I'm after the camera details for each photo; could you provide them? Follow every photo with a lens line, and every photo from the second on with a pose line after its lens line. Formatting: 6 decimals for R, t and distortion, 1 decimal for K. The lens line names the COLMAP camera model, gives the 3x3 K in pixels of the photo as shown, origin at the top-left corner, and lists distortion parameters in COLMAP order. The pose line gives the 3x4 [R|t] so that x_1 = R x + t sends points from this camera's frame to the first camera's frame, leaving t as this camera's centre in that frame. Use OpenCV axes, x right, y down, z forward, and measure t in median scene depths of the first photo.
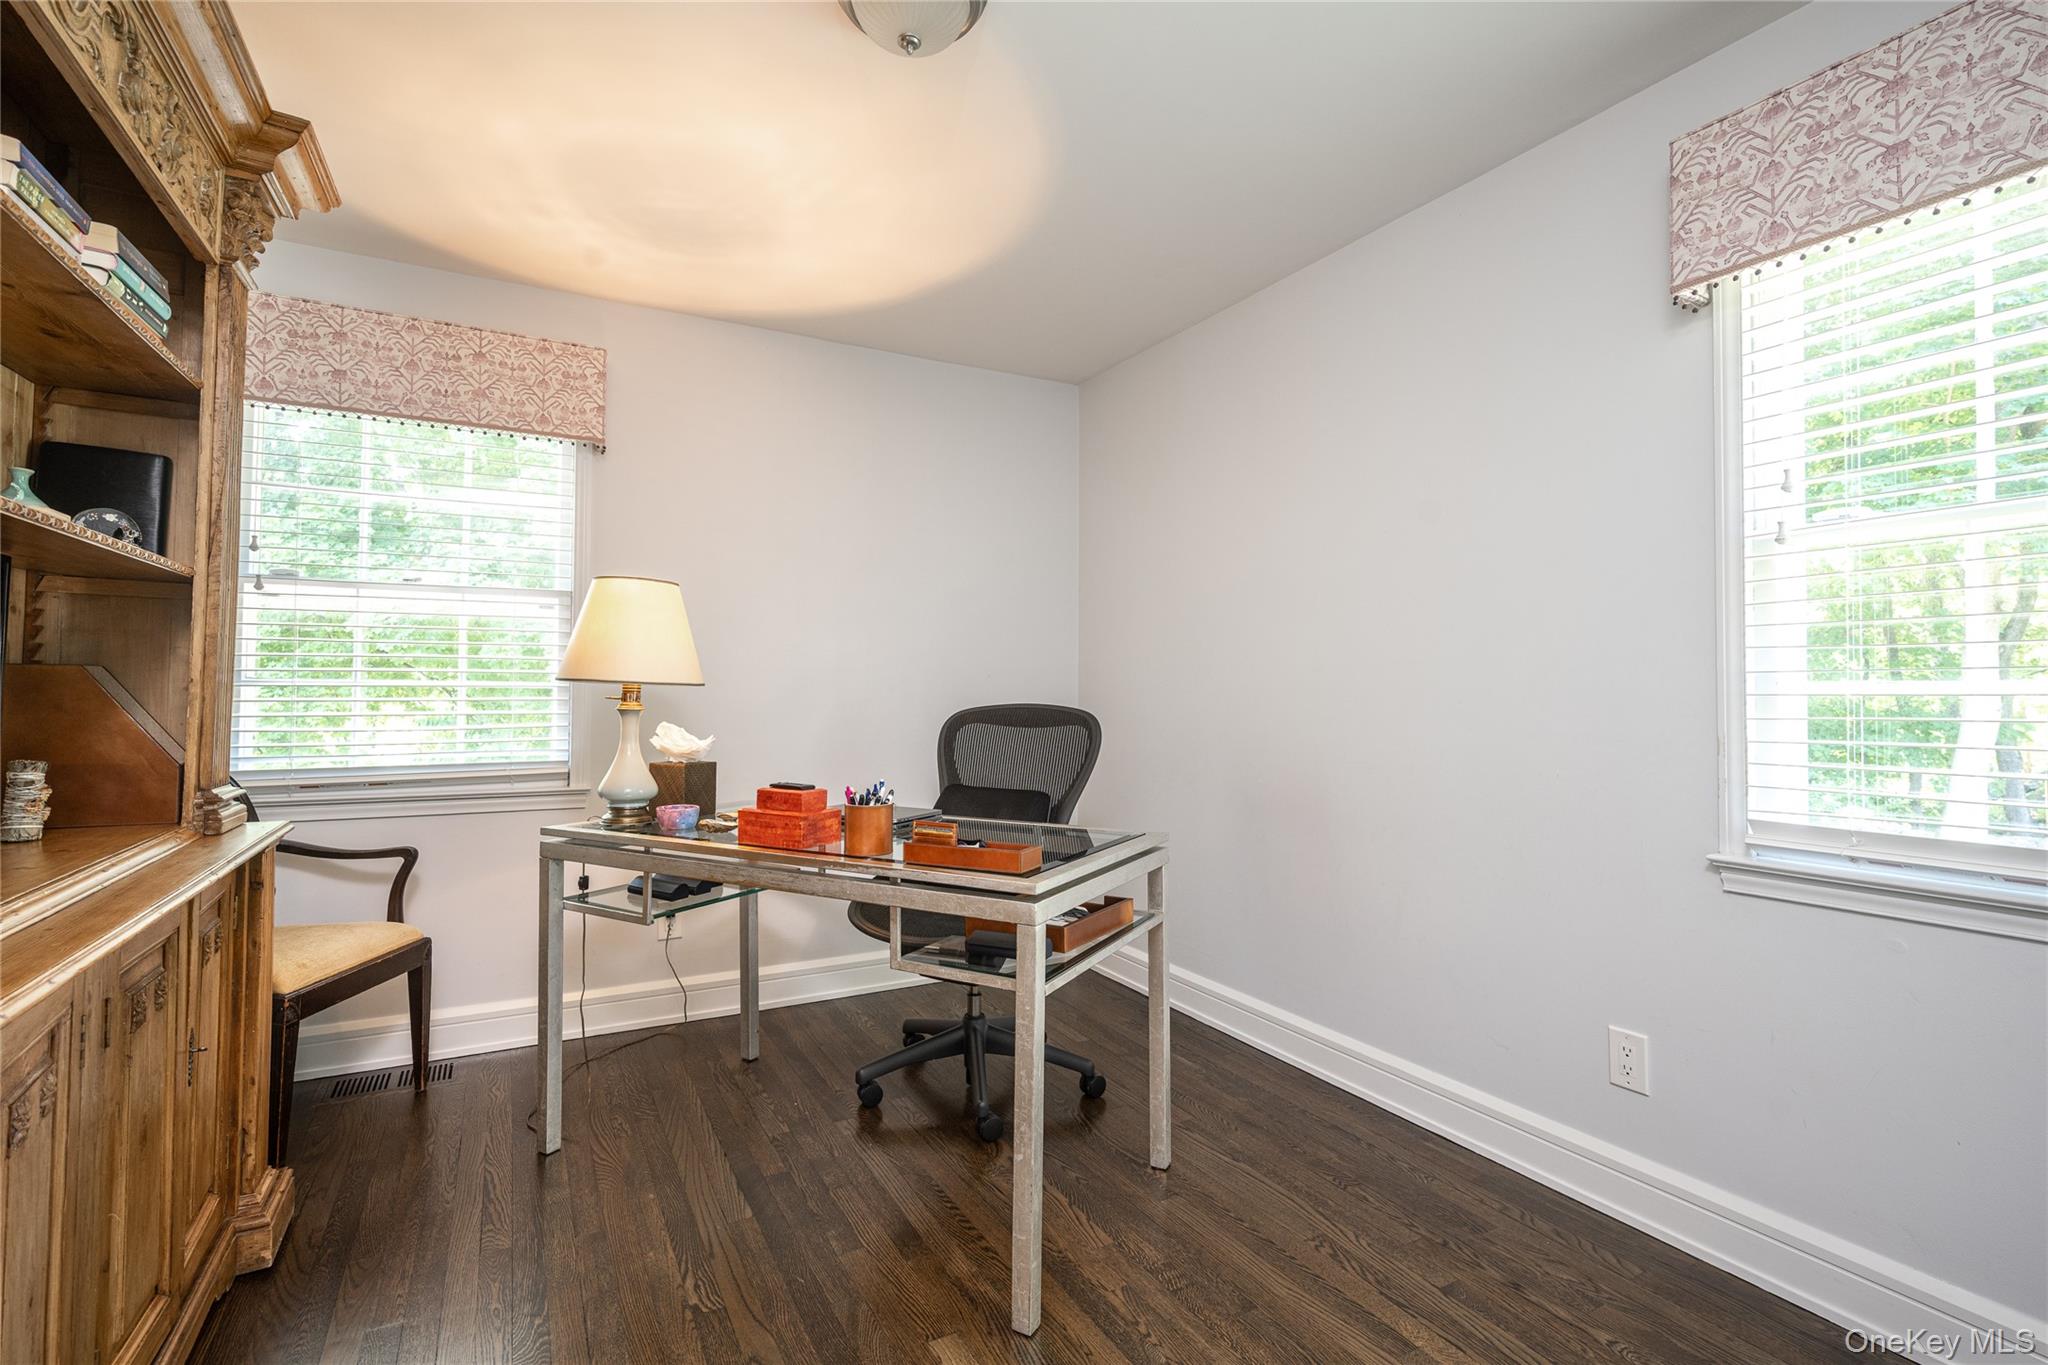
lens RADIAL K [[950.9, 0, 1024.0], [0, 950.9, 682.5], [0, 0, 1]] dist [-0.000130, 0.000357]
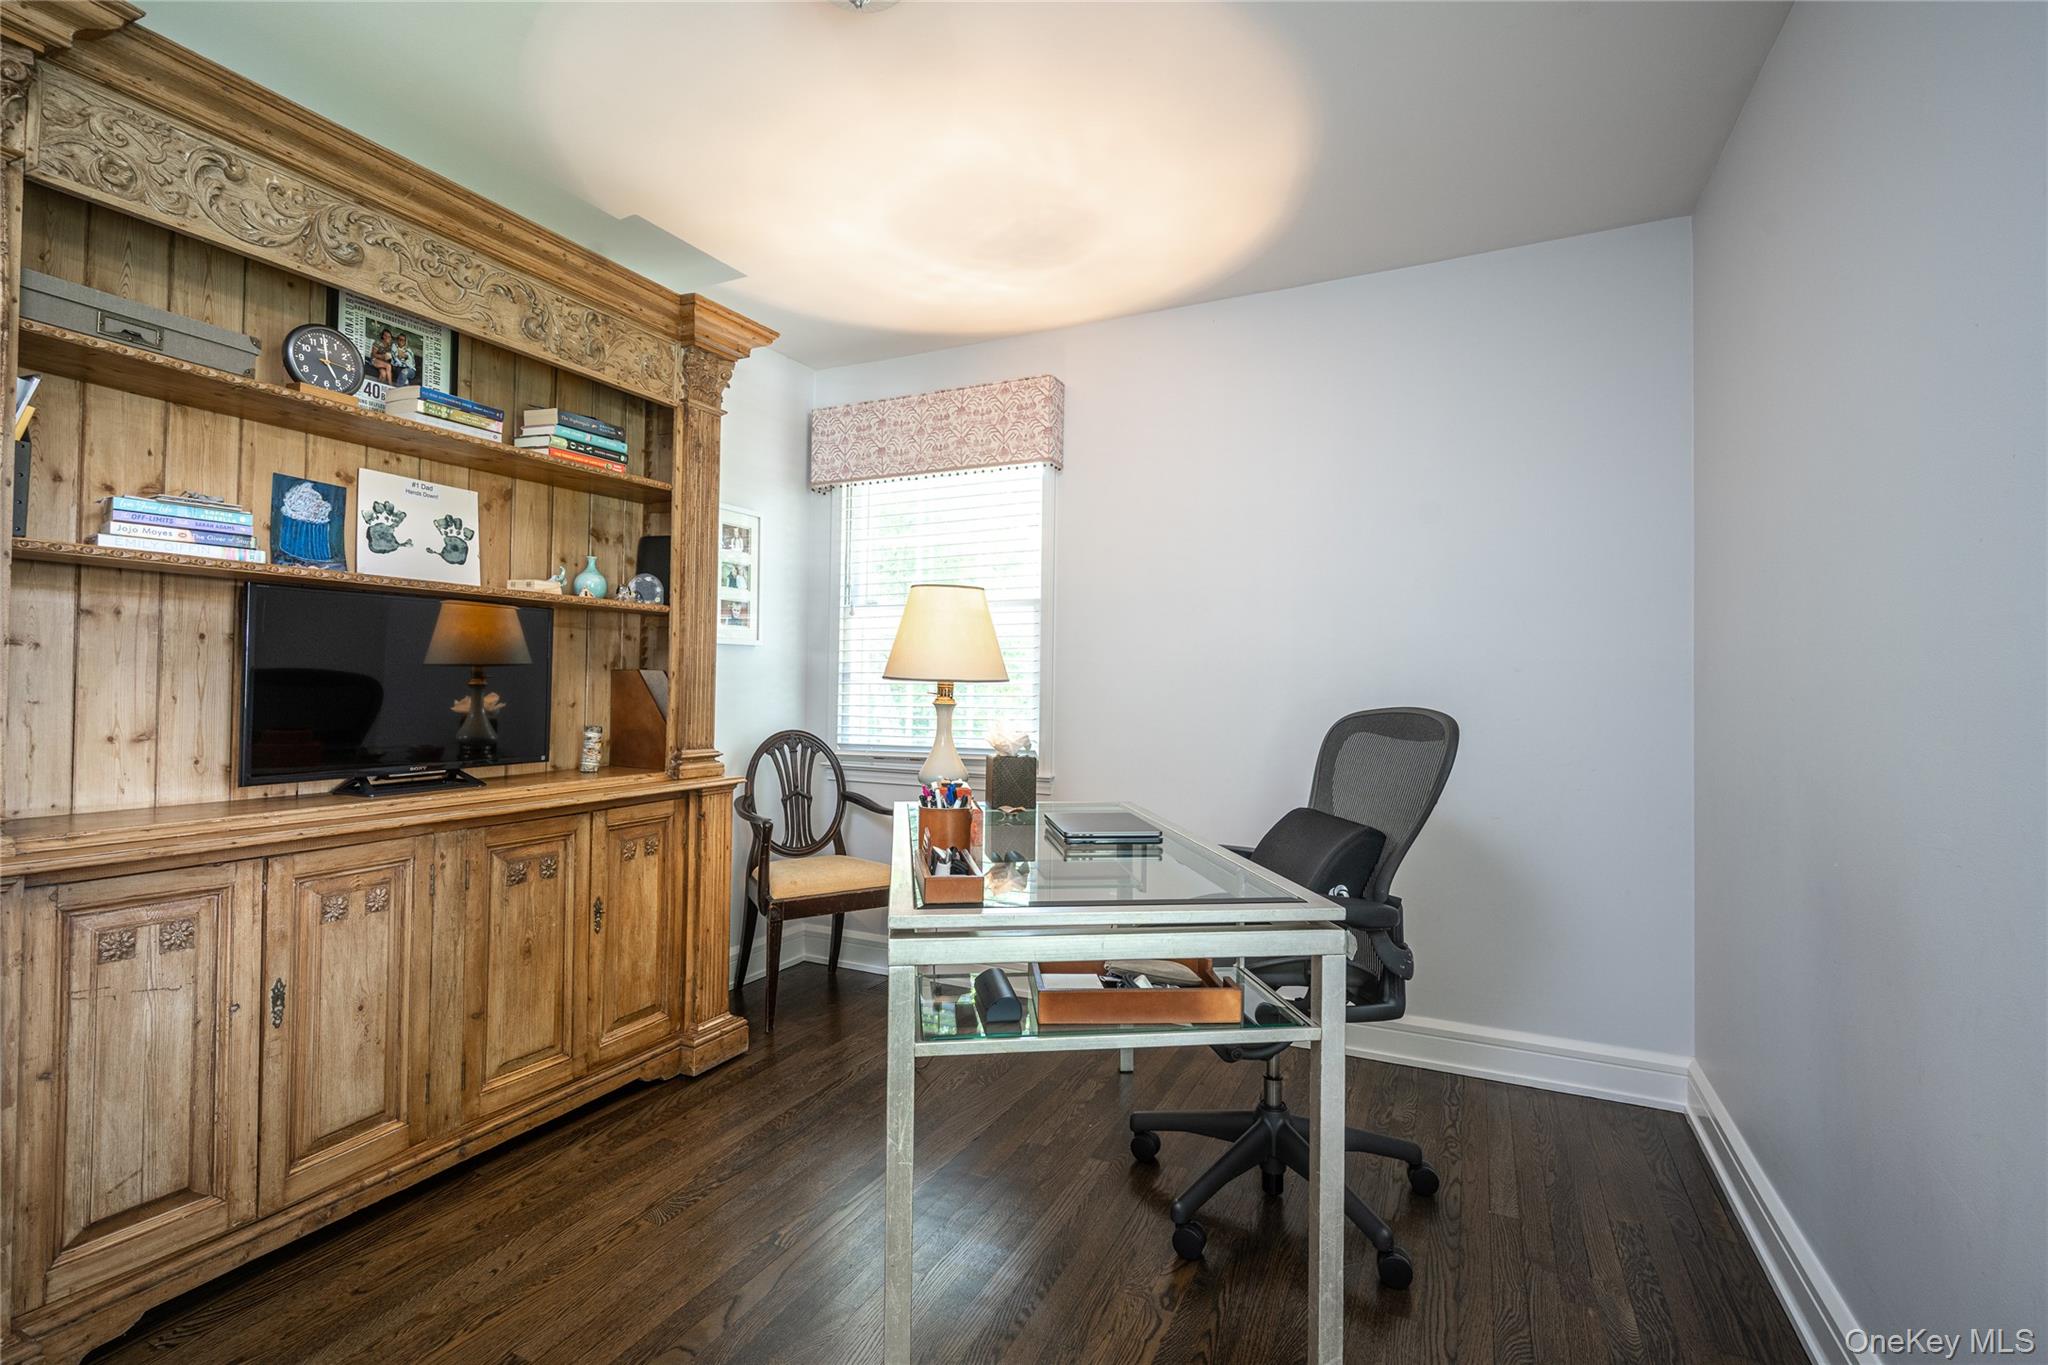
lens RADIAL K [[950.9, 0, 1024.0], [0, 950.9, 682.5], [0, 0, 1]] dist [-0.000130, 0.000357]
pose [[0.569349, -0.003385, -0.822089, 0.485084], [0.001892, 0.999994, -0.002807, 0.005859], [0.822094, 0.000043, 0.569352, 0.394583]]
